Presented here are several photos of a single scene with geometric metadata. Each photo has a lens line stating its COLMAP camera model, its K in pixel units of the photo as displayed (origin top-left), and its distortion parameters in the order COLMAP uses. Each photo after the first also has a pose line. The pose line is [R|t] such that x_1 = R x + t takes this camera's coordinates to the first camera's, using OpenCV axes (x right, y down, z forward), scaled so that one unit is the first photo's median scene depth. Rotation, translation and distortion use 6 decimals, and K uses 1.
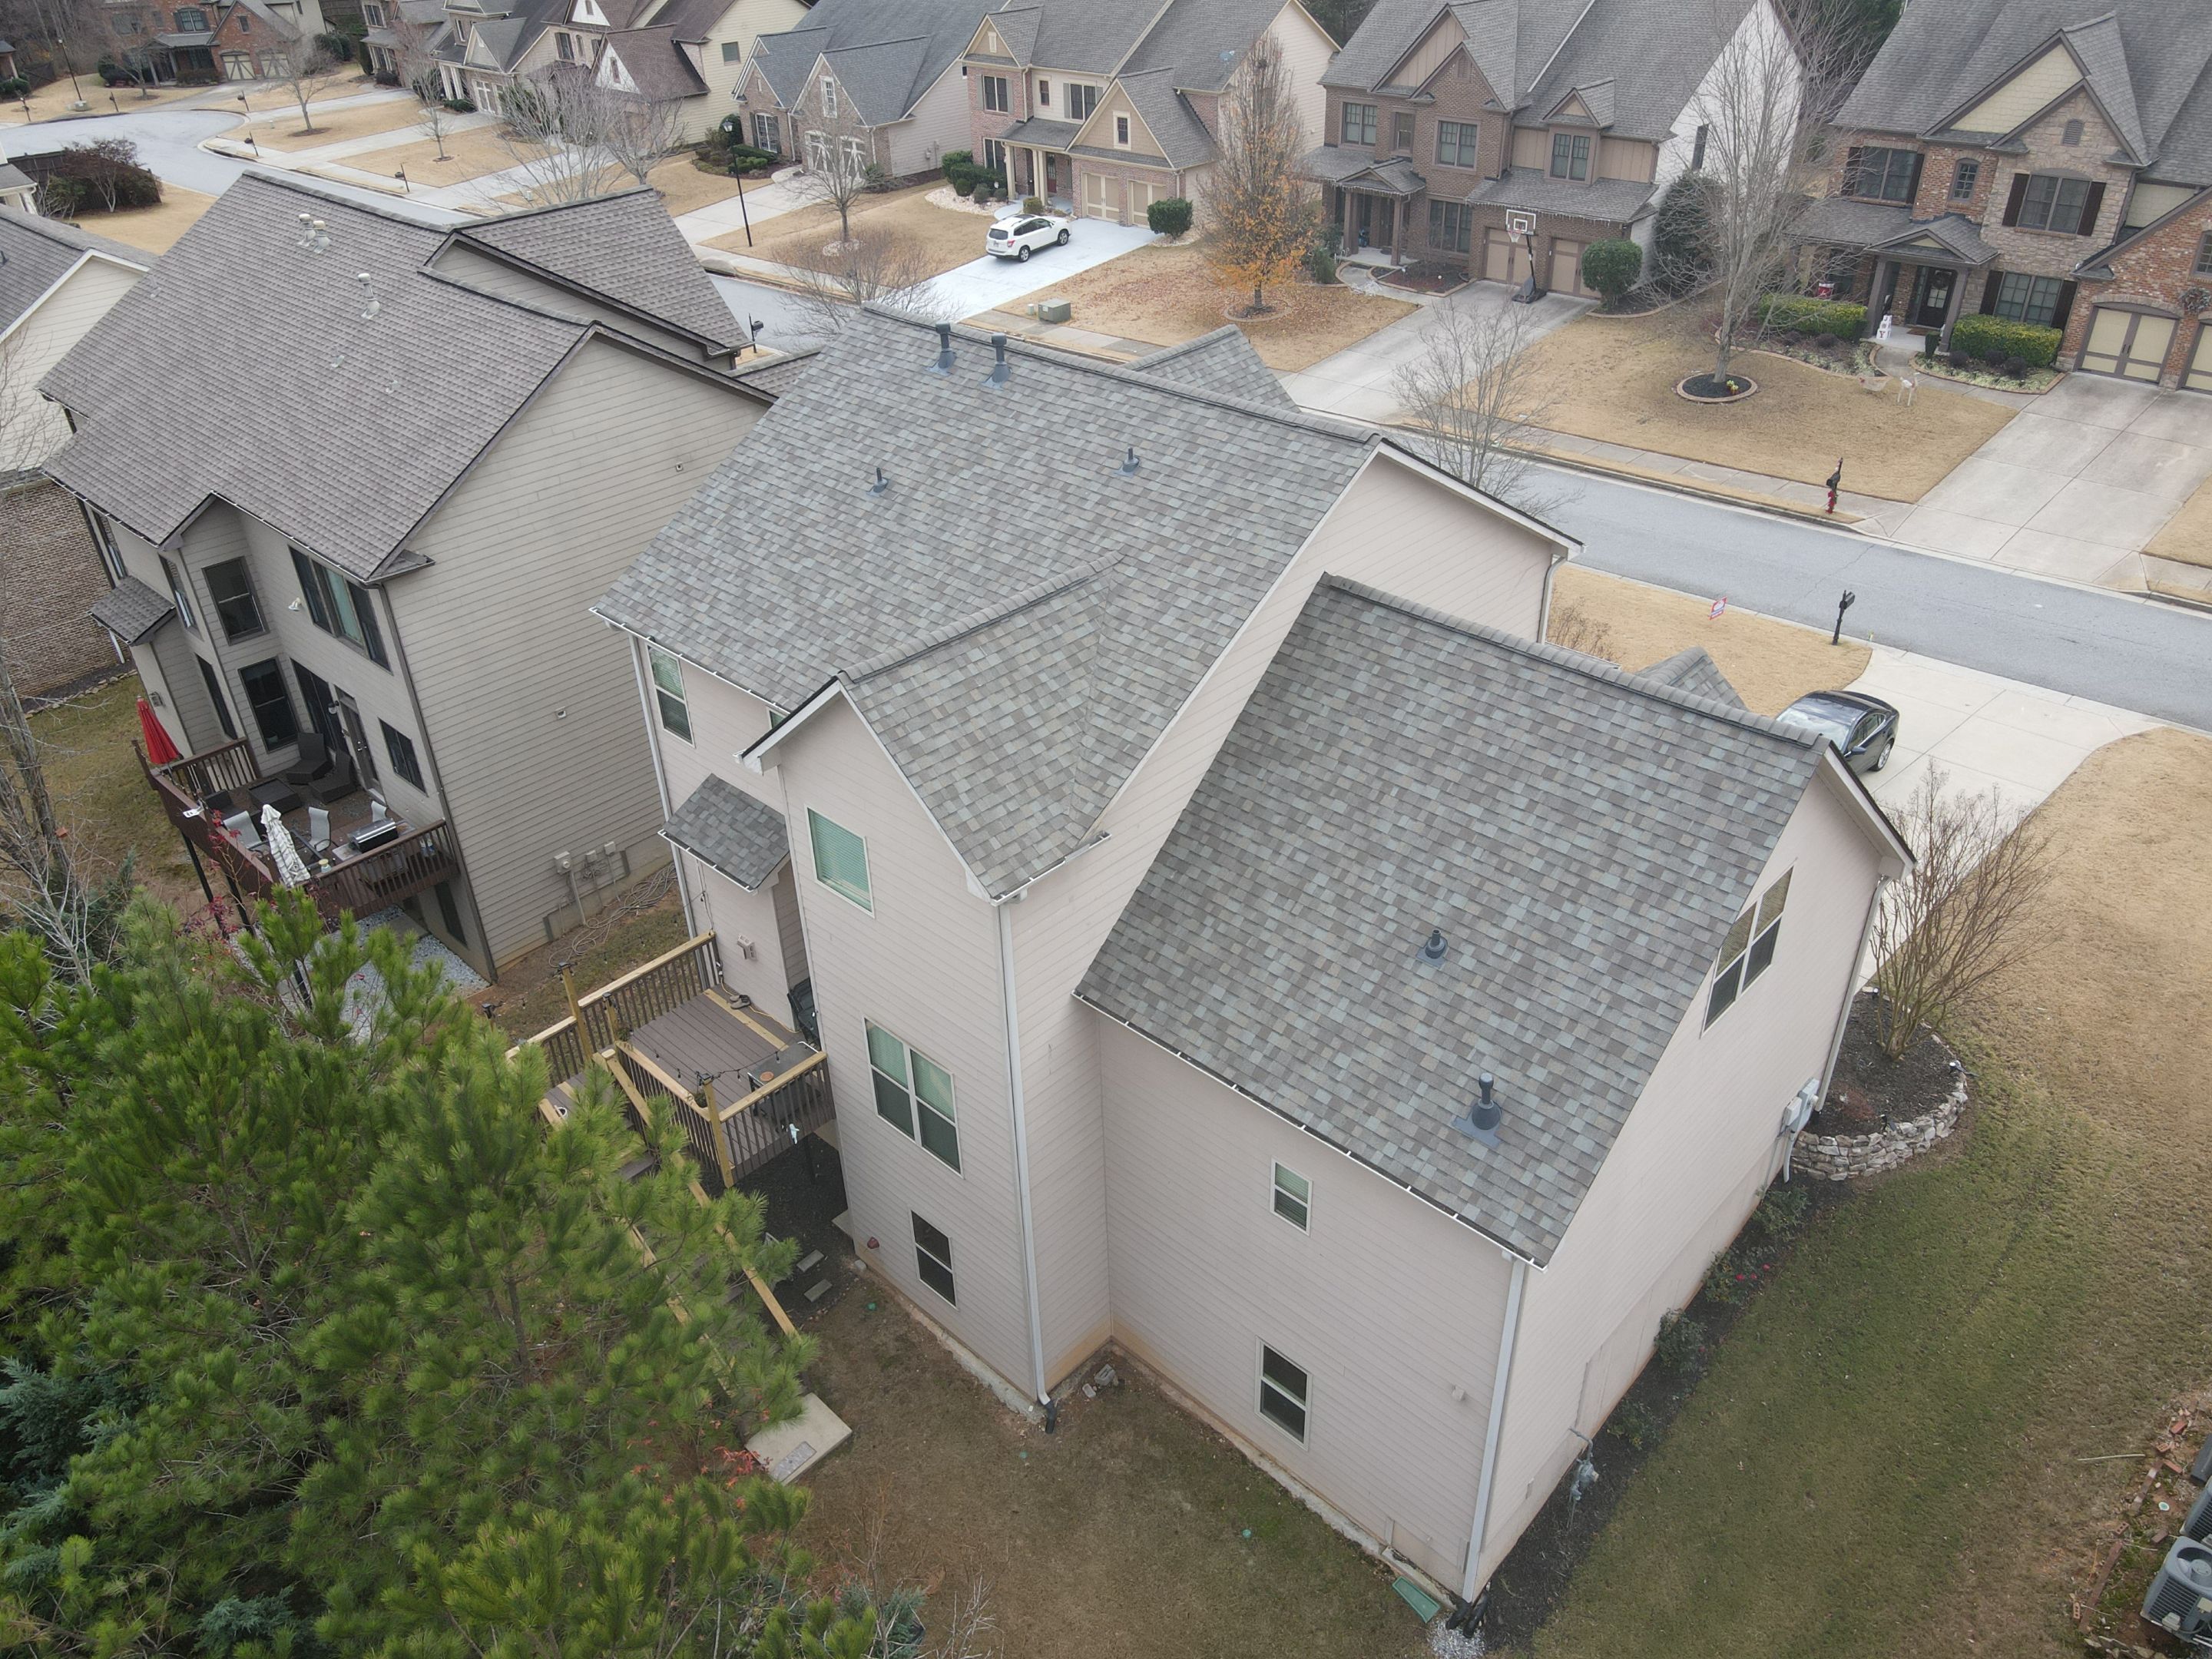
lens RADIAL K [[1614.4, 0, 1113.7], [0, 1614.4, 819.6], [0, 0, 1]] dist [0.015462, -0.000829]
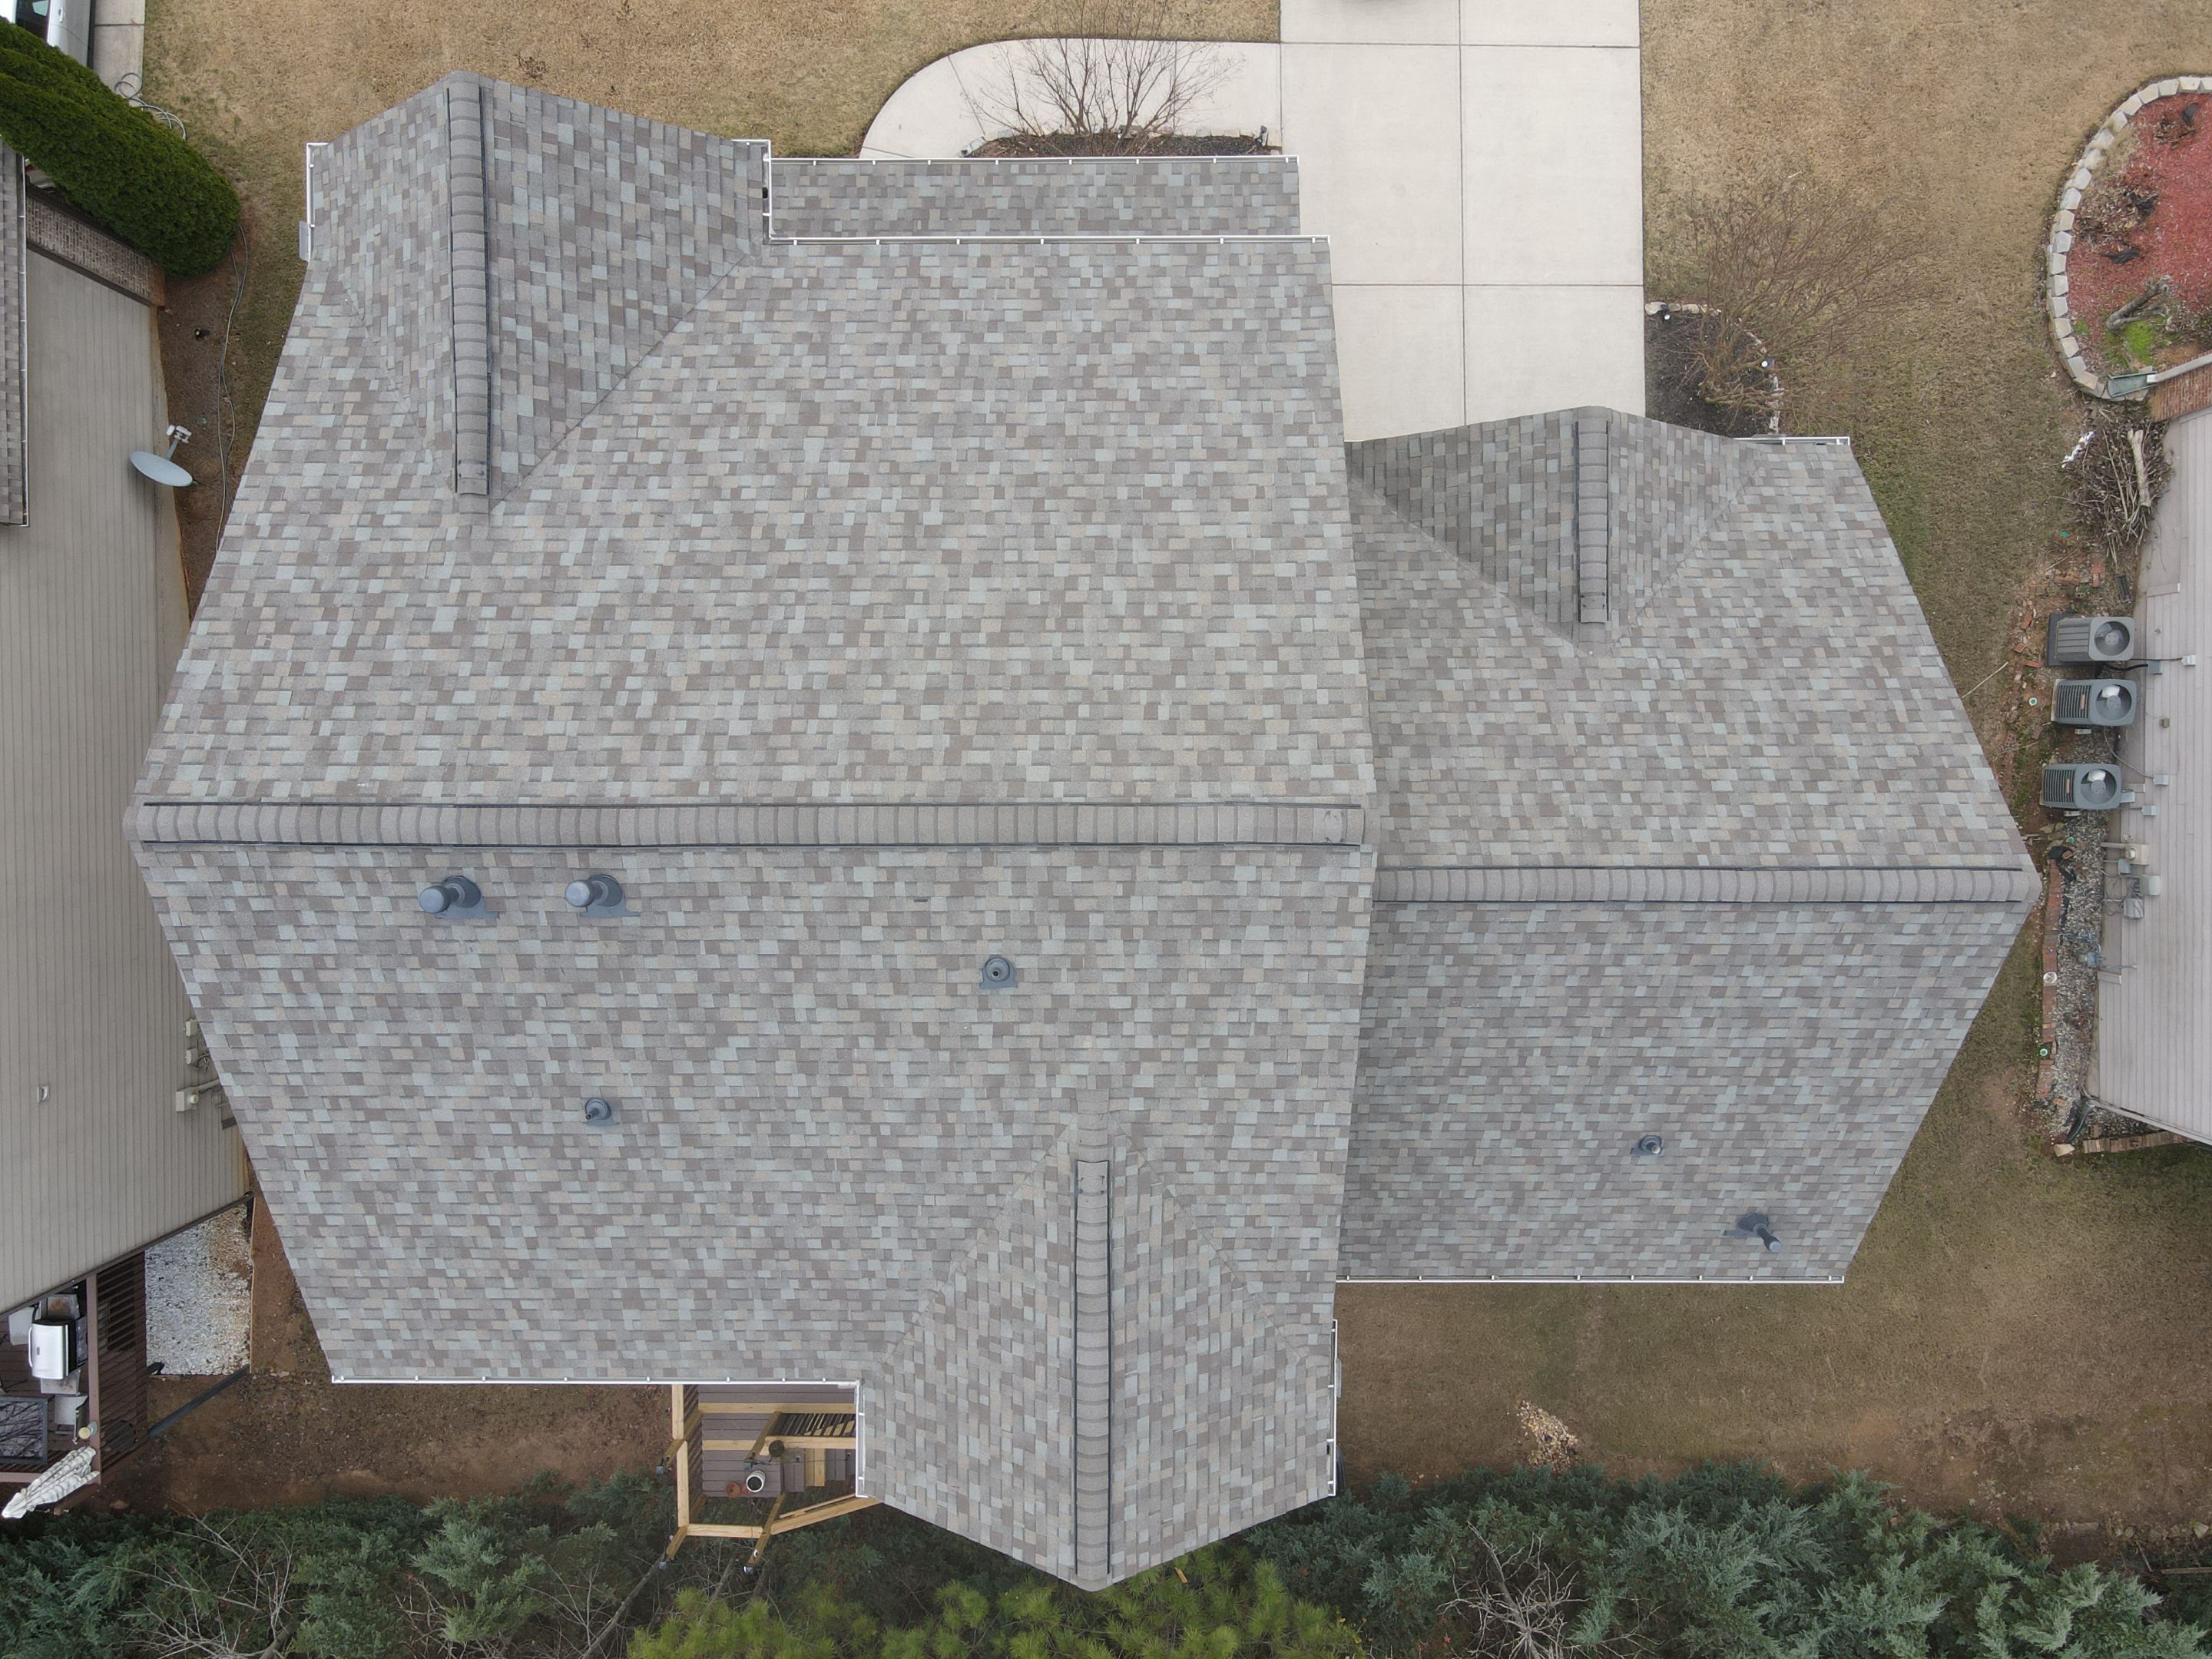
lens RADIAL K [[1614.4, 0, 1105.1], [0, 1614.4, 813.1], [0, 0, 1]] dist [0.015462, -0.000829]
pose [[0.724071, -0.689718, 0.003204, 0.041399], [0.364814, 0.386919, 0.846879, -0.386661], [-0.585347, -0.612032, 0.531776, 0.337198]]
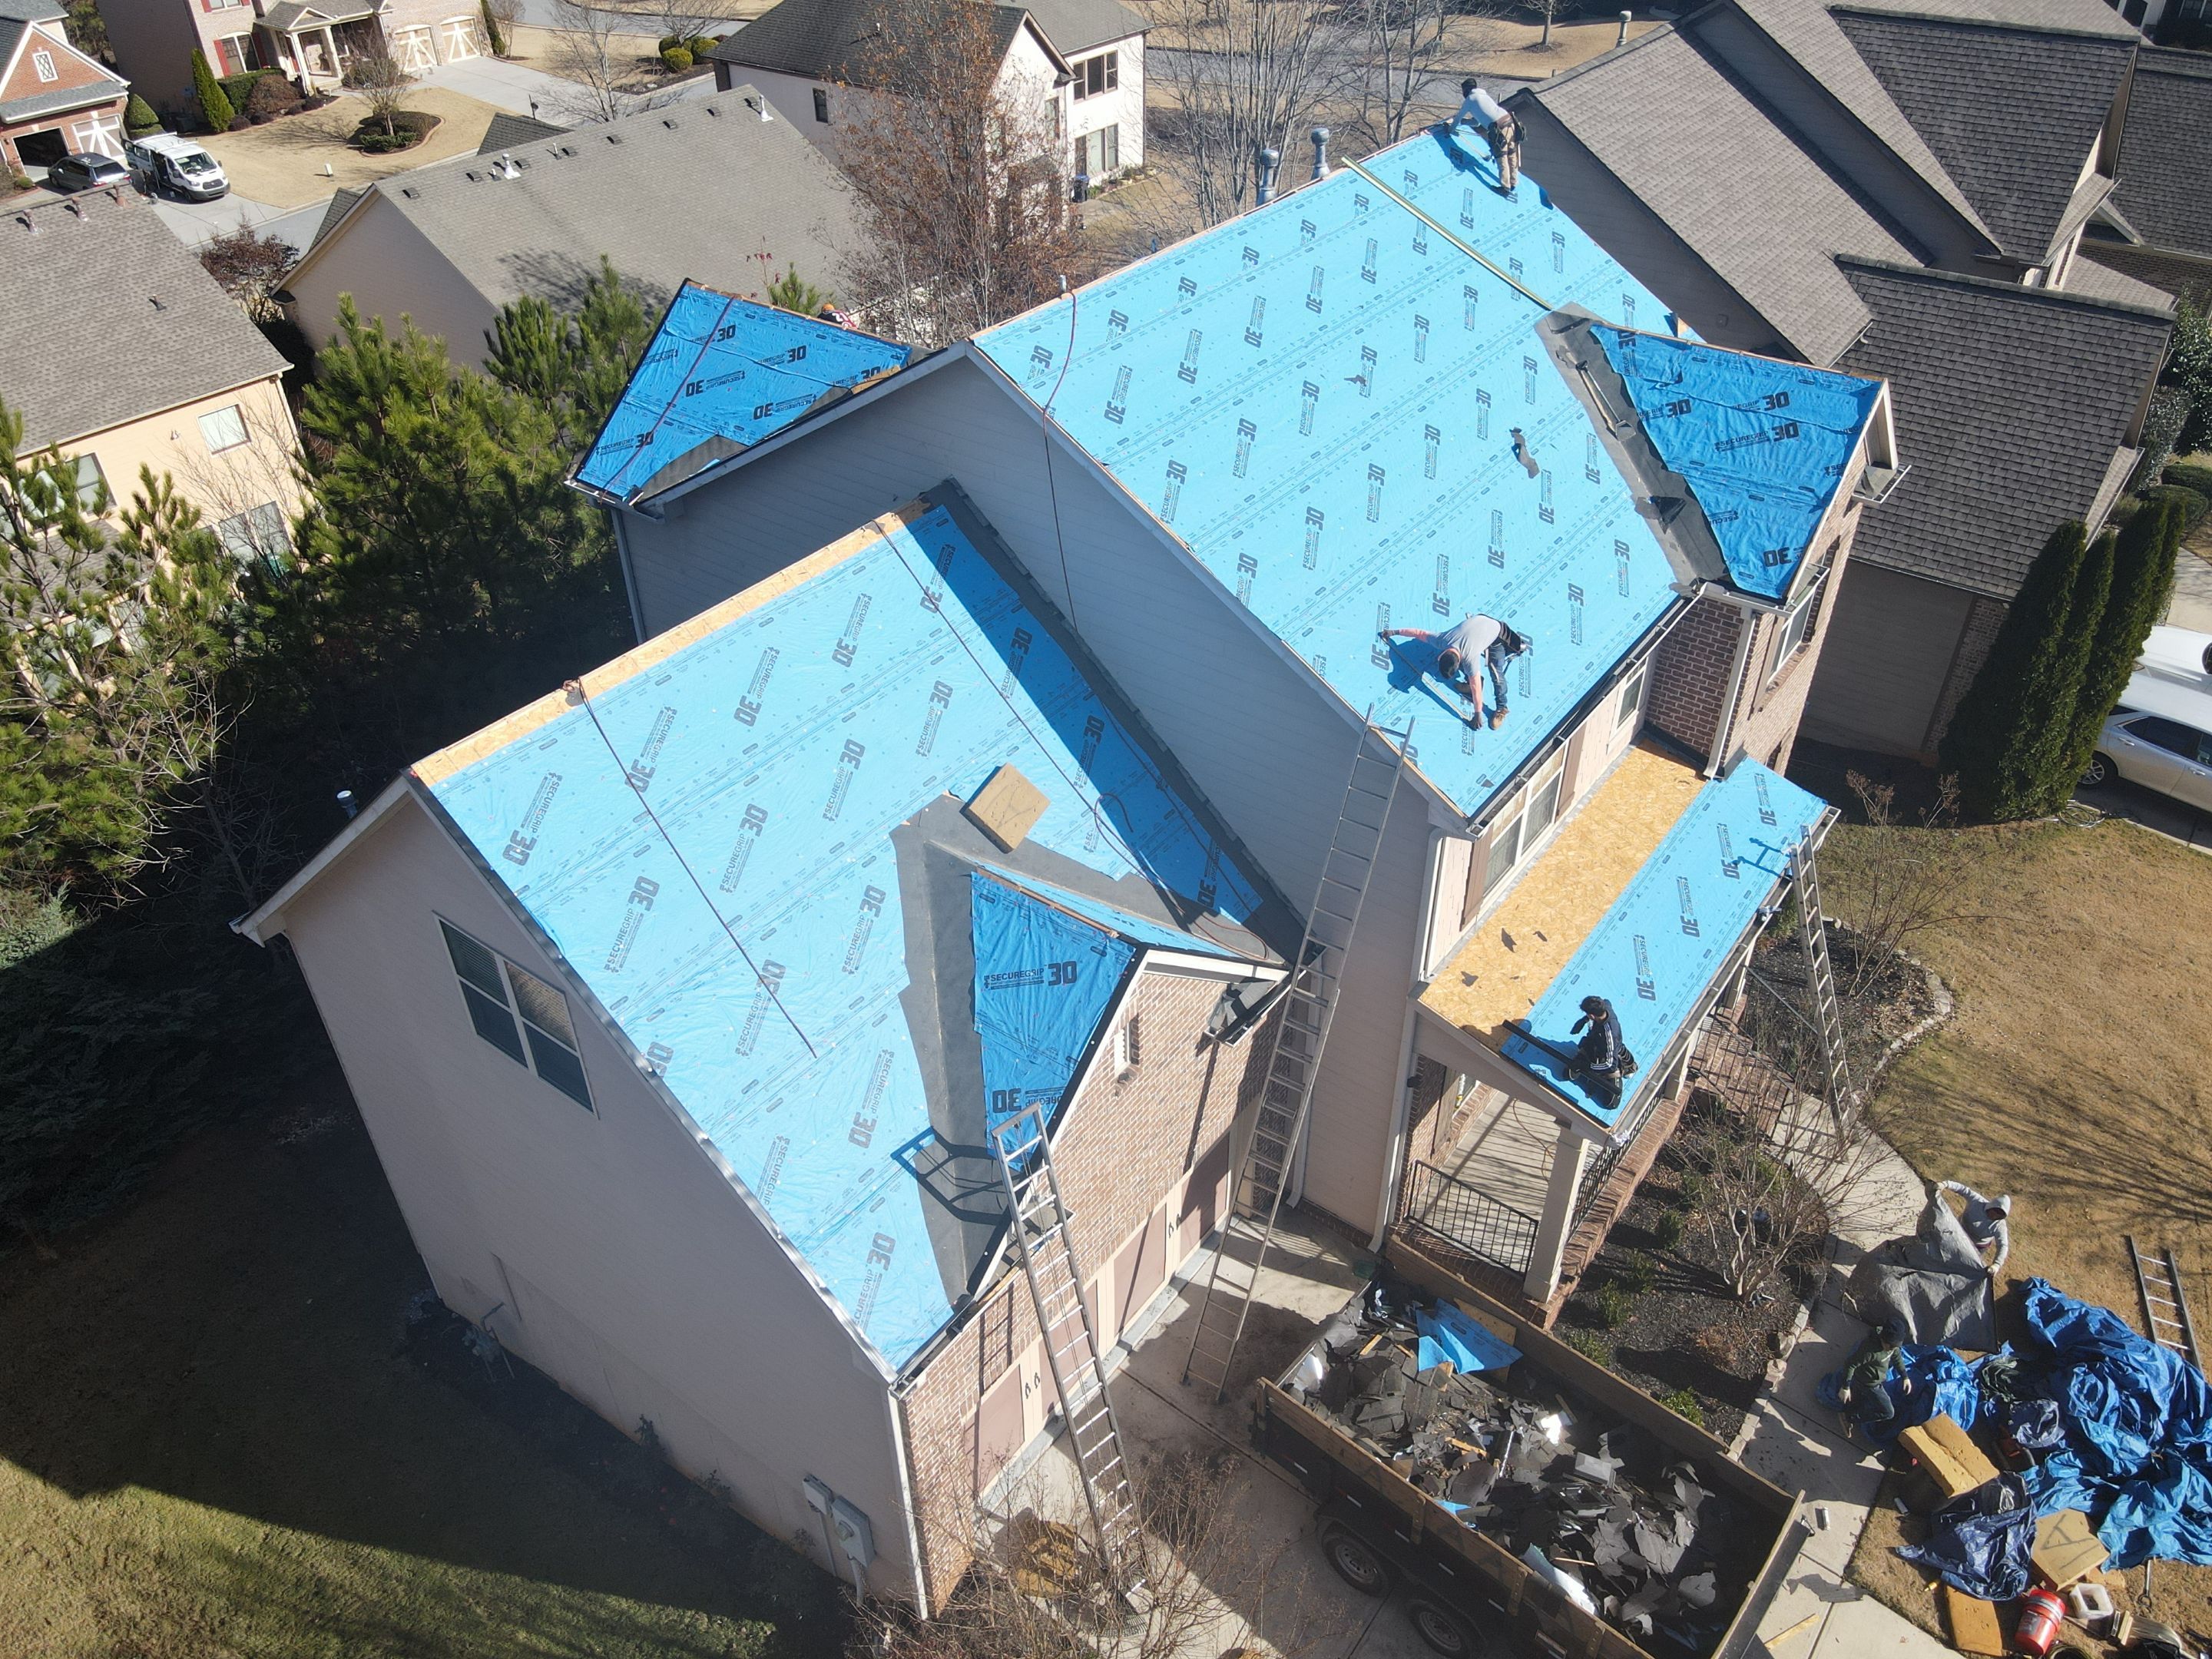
lens RADIAL K [[1614.4, 0, 1109.9], [0, 1614.4, 827.1], [0, 0, 1]] dist [0.015462, -0.000829]
pose [[0.118940, 0.618280, -0.776906, 0.425589], [-0.528045, 0.702021, 0.477844, -0.222295], [0.840846, 0.353406, 0.409978, 0.386084]]
